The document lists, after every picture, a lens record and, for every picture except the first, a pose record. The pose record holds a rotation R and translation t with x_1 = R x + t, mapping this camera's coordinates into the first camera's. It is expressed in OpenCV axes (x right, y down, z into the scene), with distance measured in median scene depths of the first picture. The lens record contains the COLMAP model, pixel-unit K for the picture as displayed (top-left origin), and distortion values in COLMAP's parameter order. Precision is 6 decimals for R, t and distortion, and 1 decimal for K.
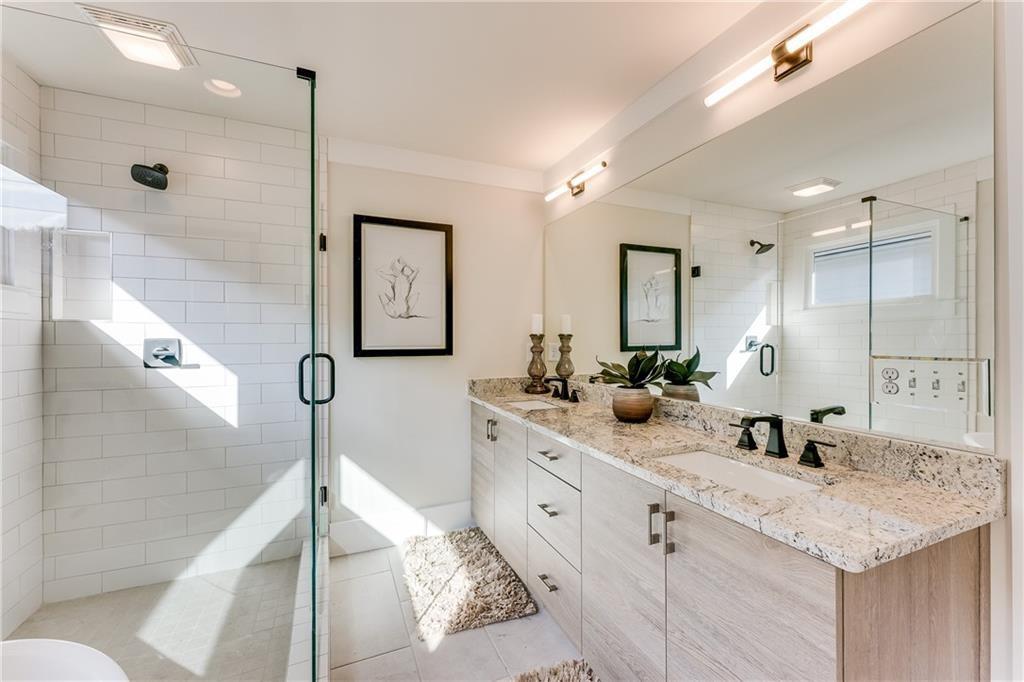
lens RADIAL K [[414.9, 0, 510.1], [0, 414.9, 338.4], [0, 0, 1]] dist [-0.000528, -0.000116]
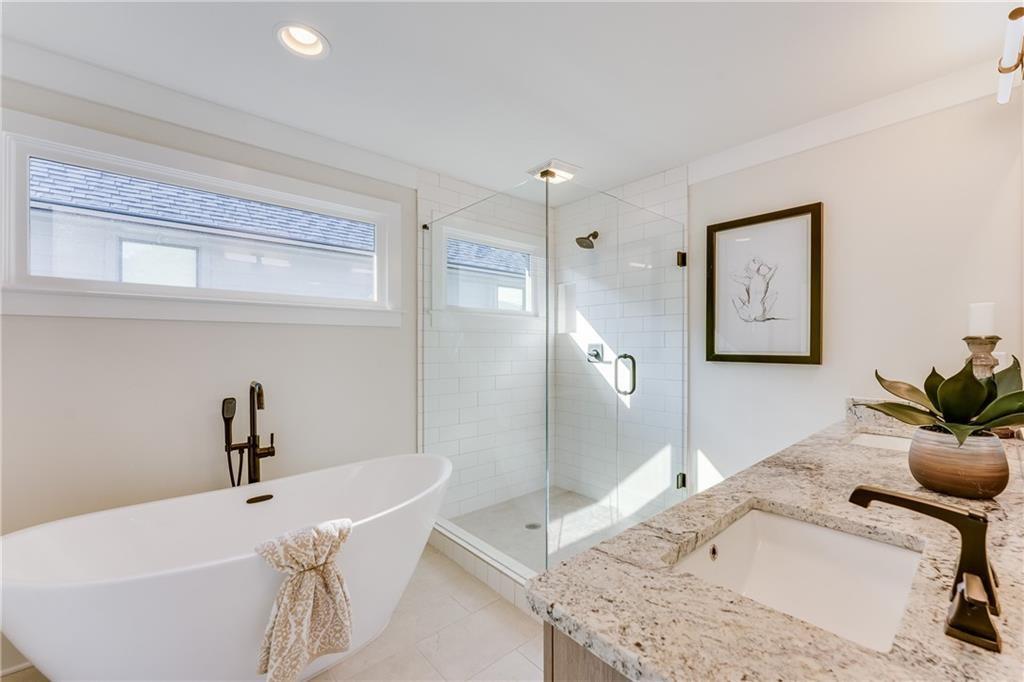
lens RADIAL K [[419.9, 0, 518.7], [0, 419.9, 345.6], [0, 0, 1]] dist [0.001107, -0.000146]
pose [[0.311083, 0.004979, -0.950370, 0.572268], [-0.001490, 0.999988, 0.004751, 0.001615], [0.950382, -0.000062, 0.311086, 0.240394]]
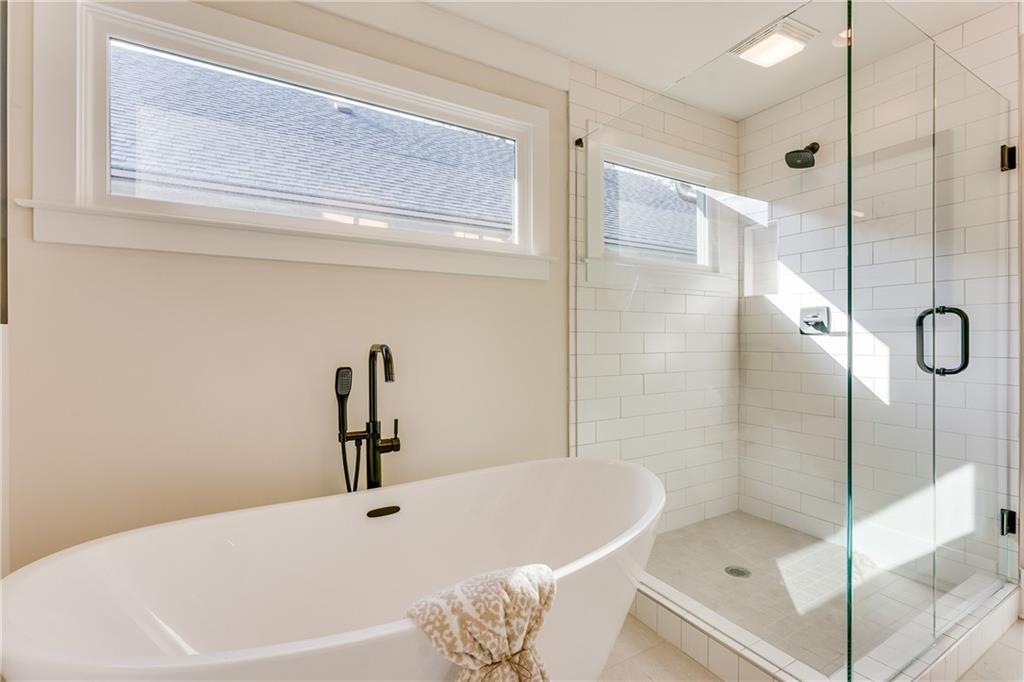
lens RADIAL K [[463.0, 0, 514.7], [0, 463.0, 336.7], [0, 0, 1]] dist [-0.002669, 0.000404]
pose [[0.119999, -0.000703, -0.992774, 0.244887], [0.001378, 0.999999, -0.000542, 0.076713], [0.992773, -0.001303, 0.120000, 0.099371]]
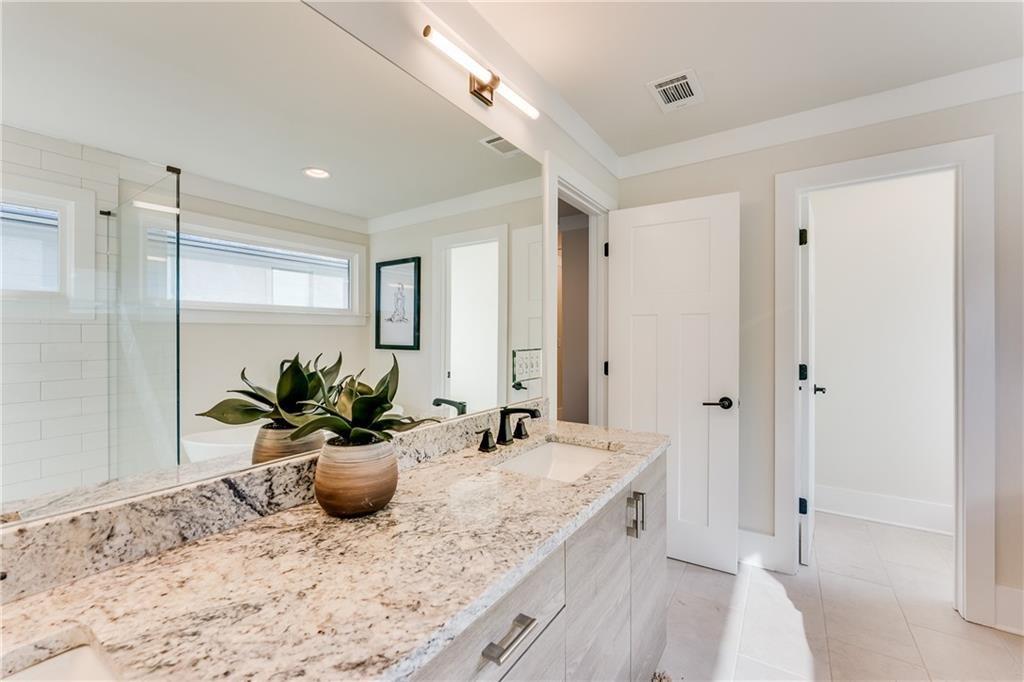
lens RADIAL K [[414.9, 0, 510.1], [0, 414.9, 338.4], [0, 0, 1]] dist [-0.000528, -0.000116]
pose [[-0.532629, 0.008279, 0.846308, -0.198909], [0.013087, 0.999913, -0.001545, -0.000373], [-0.846248, 0.010253, -0.532691, 0.984072]]
